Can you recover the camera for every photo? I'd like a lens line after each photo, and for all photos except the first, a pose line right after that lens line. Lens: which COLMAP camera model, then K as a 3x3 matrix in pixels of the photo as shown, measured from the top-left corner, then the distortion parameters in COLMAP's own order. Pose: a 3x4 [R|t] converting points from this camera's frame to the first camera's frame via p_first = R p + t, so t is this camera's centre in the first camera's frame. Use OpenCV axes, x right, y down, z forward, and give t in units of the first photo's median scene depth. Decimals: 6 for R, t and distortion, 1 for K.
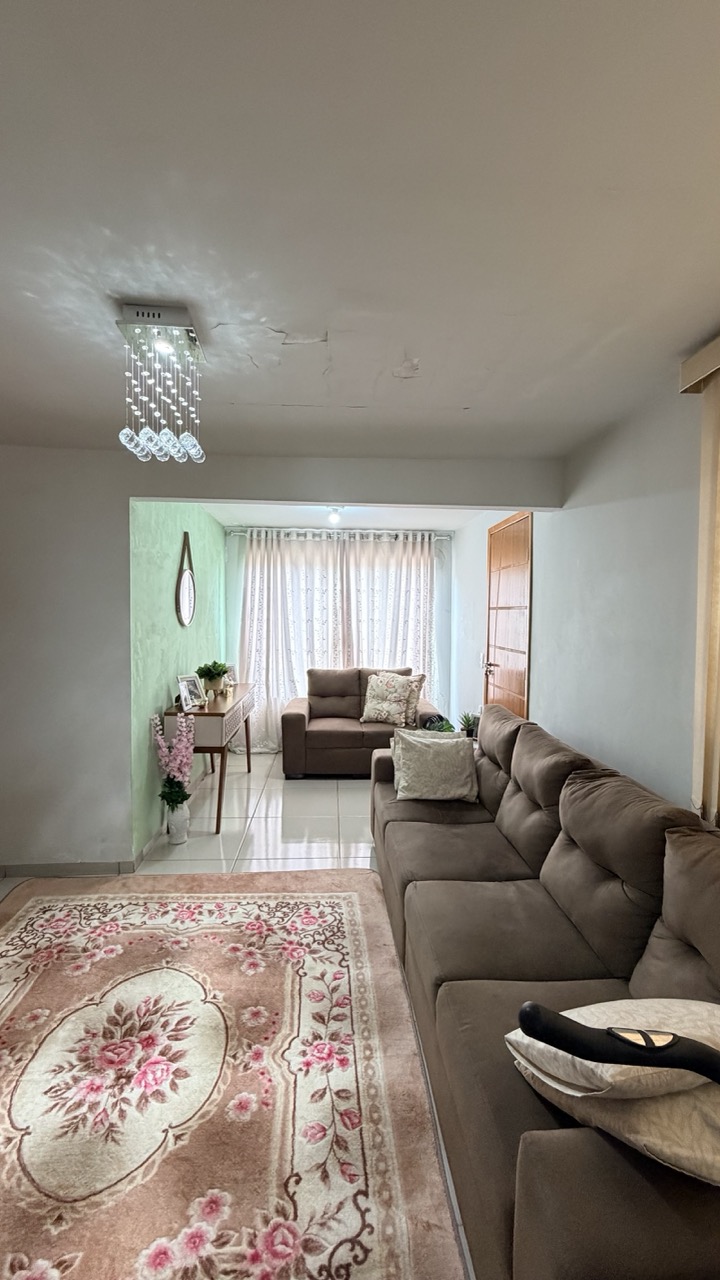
lens RADIAL K [[512.1, 0, 363.0], [0, 512.1, 638.9], [0, 0, 1]] dist [-0.000930, 0.000442]
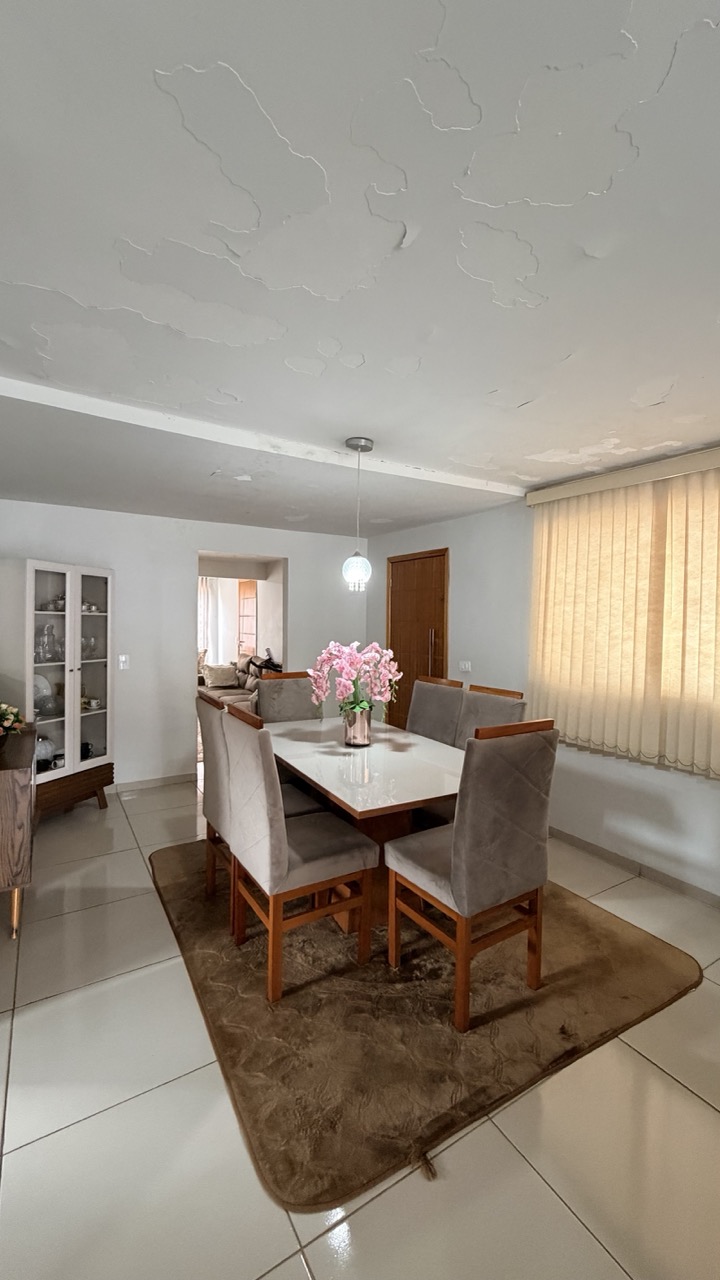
lens RADIAL K [[512.1, 0, 362.2], [0, 512.1, 641.1], [0, 0, 1]] dist [-0.000930, 0.000442]
pose [[0.878273, -0.011072, 0.478031, -0.492069], [0.015747, 0.999859, -0.005775, 0.095557], [-0.477900, 0.012599, 0.878324, -1.705620]]
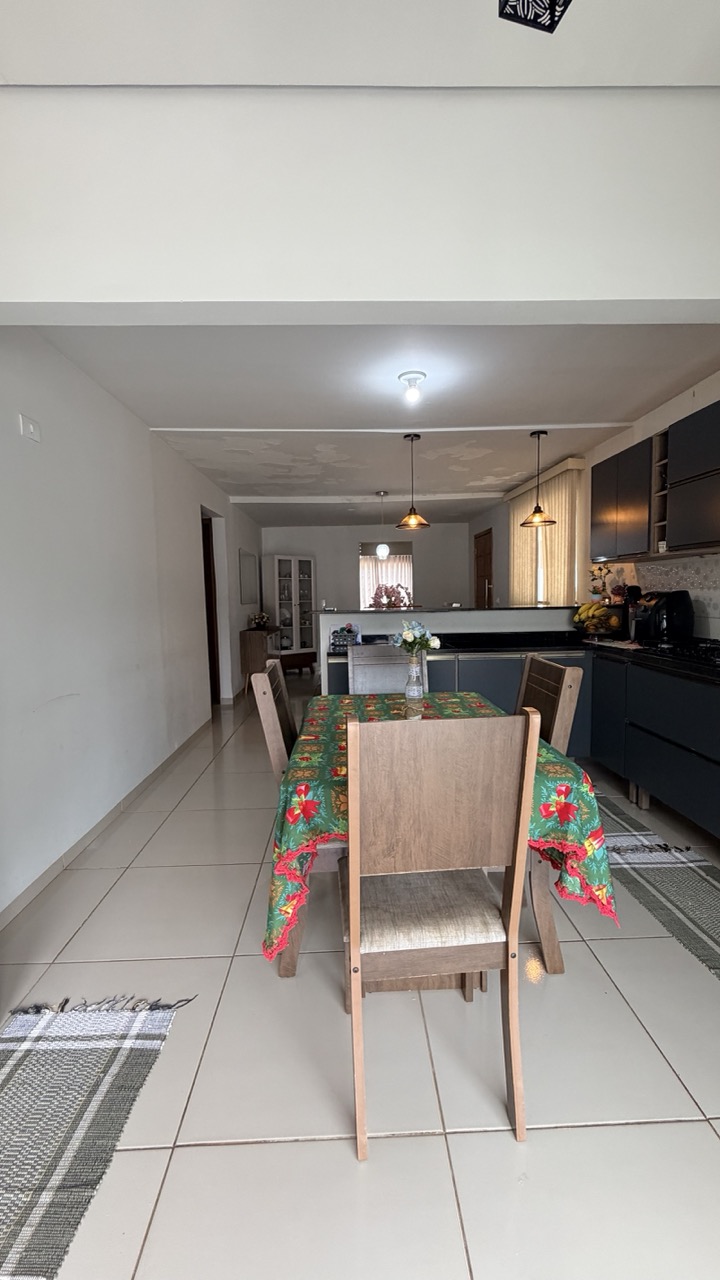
lens RADIAL K [[512.1, 0, 358.2], [0, 512.1, 636.6], [0, 0, 1]] dist [-0.000930, 0.000442]
pose [[0.999143, -0.024590, -0.033304, -0.084618], [0.025480, 0.999322, 0.026576, 0.257807], [0.032628, -0.027402, 0.999092, -3.003768]]
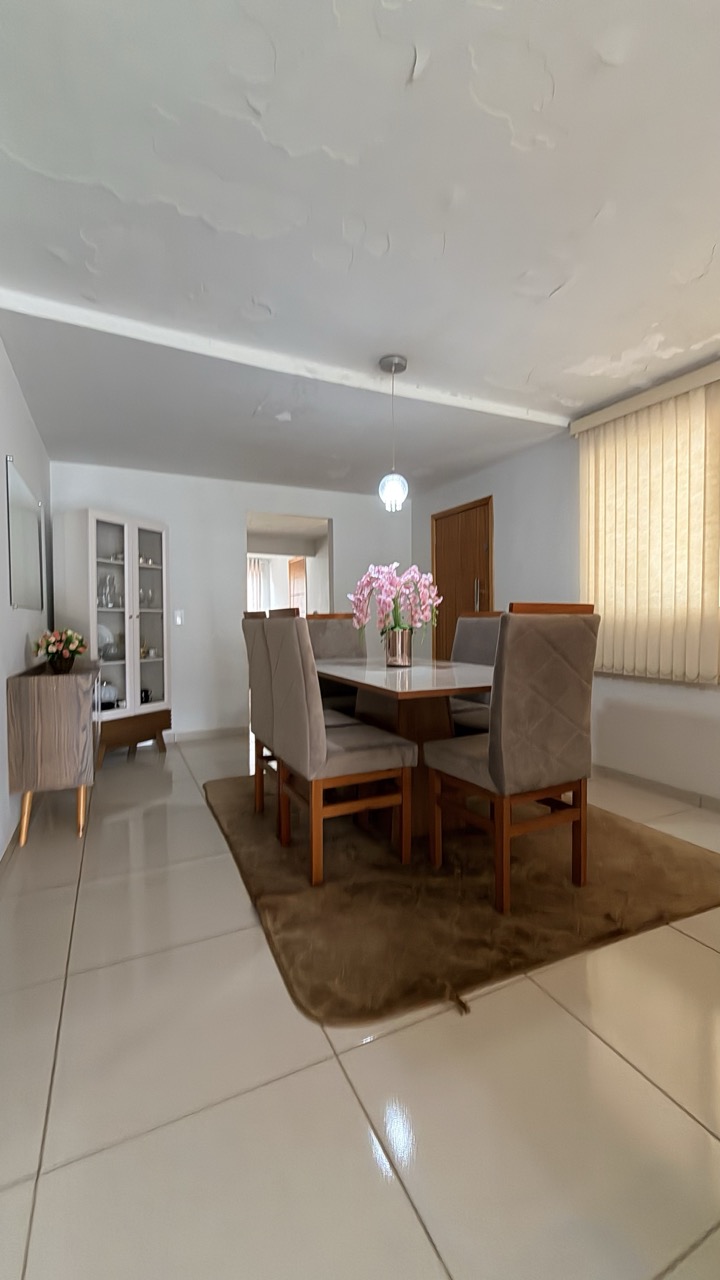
lens RADIAL K [[512.1, 0, 362.2], [0, 512.1, 641.5], [0, 0, 1]] dist [-0.000930, 0.000442]
pose [[0.922923, -0.028192, 0.383950, -0.475678], [0.035344, 0.999308, -0.011584, 0.254481], [-0.383358, 0.024261, 0.923281, -1.725211]]
